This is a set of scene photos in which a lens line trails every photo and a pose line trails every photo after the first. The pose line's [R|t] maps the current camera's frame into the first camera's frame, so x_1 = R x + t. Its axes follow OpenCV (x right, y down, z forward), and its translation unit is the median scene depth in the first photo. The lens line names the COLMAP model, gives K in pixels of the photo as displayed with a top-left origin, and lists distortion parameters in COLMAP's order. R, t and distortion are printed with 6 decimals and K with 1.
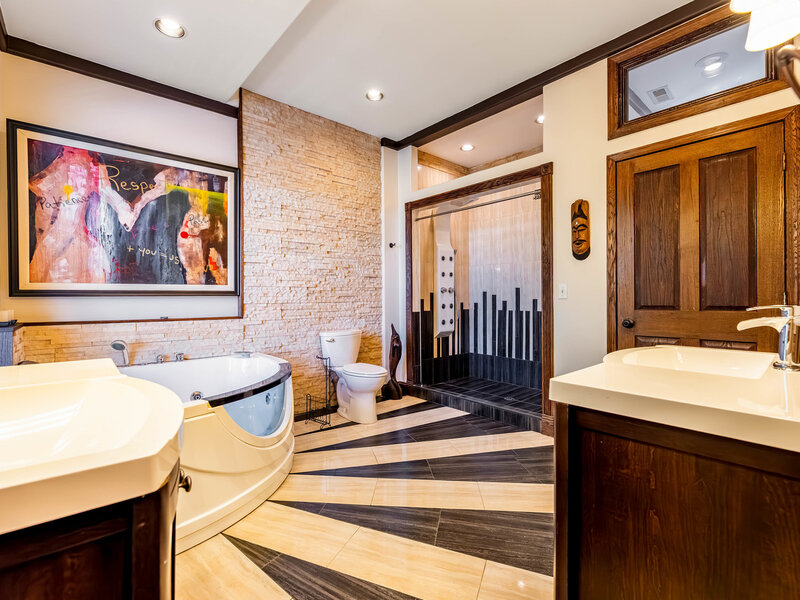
lens RADIAL K [[372.1, 0, 395.5], [0, 372.1, 299.0], [0, 0, 1]] dist [-0.001875, -0.000083]
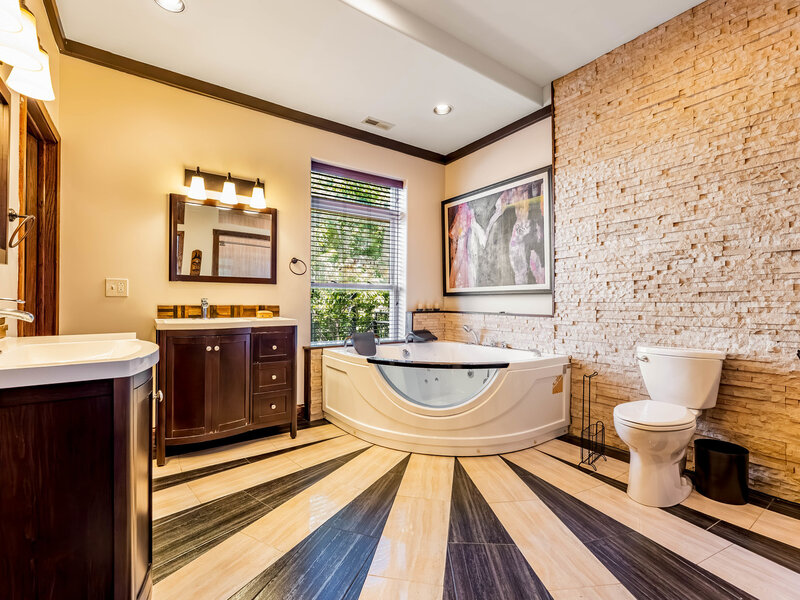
lens RADIAL K [[372.1, 0, 395.5], [0, 372.1, 299.0], [0, 0, 1]] dist [-0.001875, -0.000083]
pose [[-0.114466, -0.002445, -0.993424, 0.611674], [-0.004301, 0.999989, -0.001965, 0.008402], [0.993418, 0.004048, -0.114475, 0.712260]]
